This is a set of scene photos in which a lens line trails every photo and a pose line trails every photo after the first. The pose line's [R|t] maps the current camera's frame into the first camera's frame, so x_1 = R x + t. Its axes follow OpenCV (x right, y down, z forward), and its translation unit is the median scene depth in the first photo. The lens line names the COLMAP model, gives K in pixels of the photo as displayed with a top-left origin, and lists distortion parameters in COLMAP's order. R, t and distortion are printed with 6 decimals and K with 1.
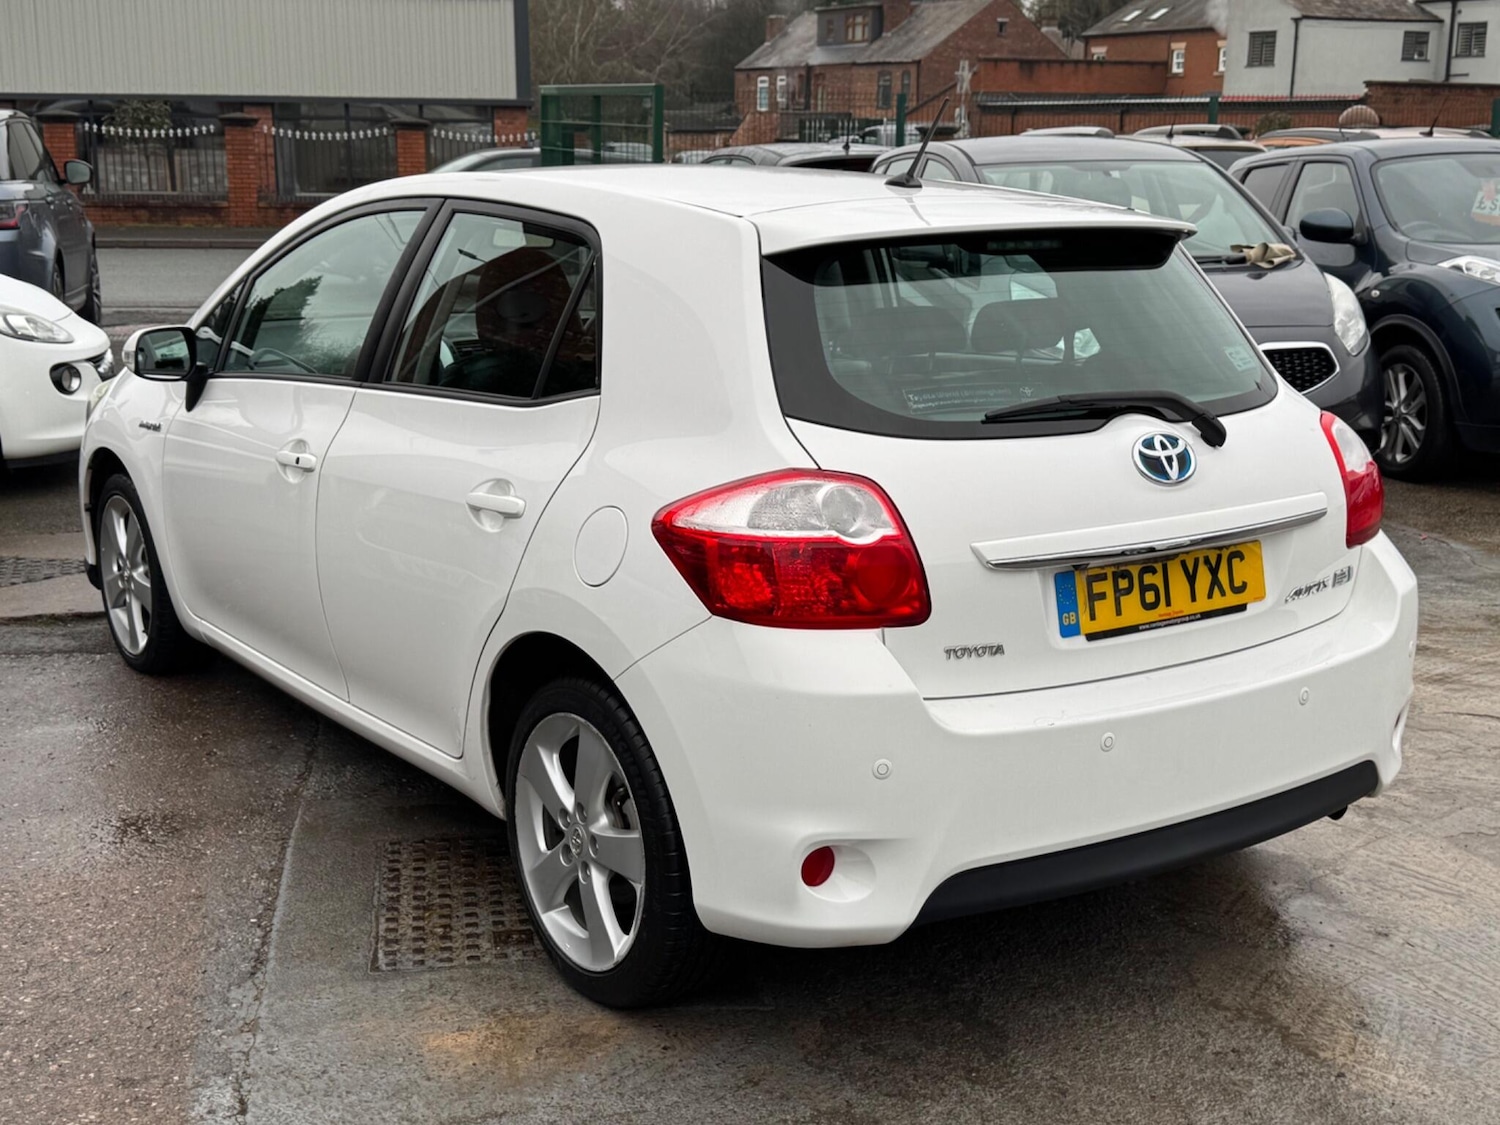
lens RADIAL K [[1703.4, 0, 750.0], [0, 1703.4, 562.5], [0, 0, 1]] dist [0.176395, -0.383513]
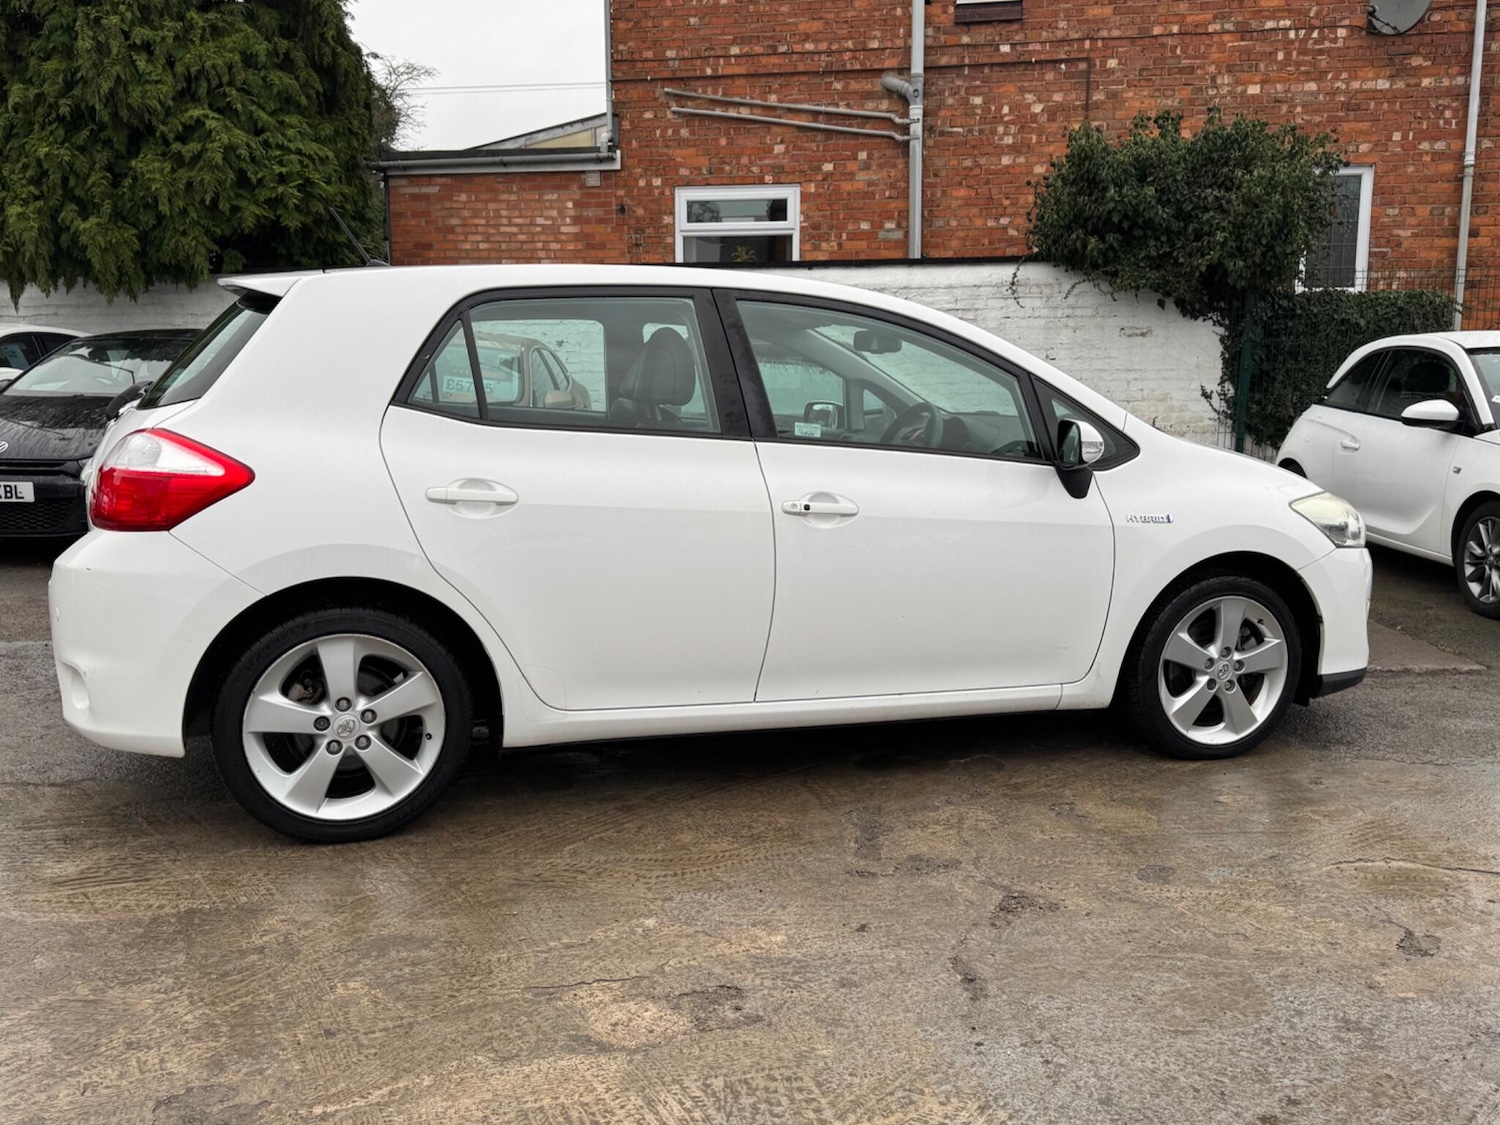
lens RADIAL K [[1303.5, 0, 750.0], [0, 1303.5, 562.5], [0, 0, 1]] dist [0.143183, -0.292242]
pose [[-0.281715, 0.133145, -0.950215, 1.189505], [-0.221206, 0.954635, 0.199347, -0.294301], [0.933651, 0.266352, -0.239482, 1.760010]]
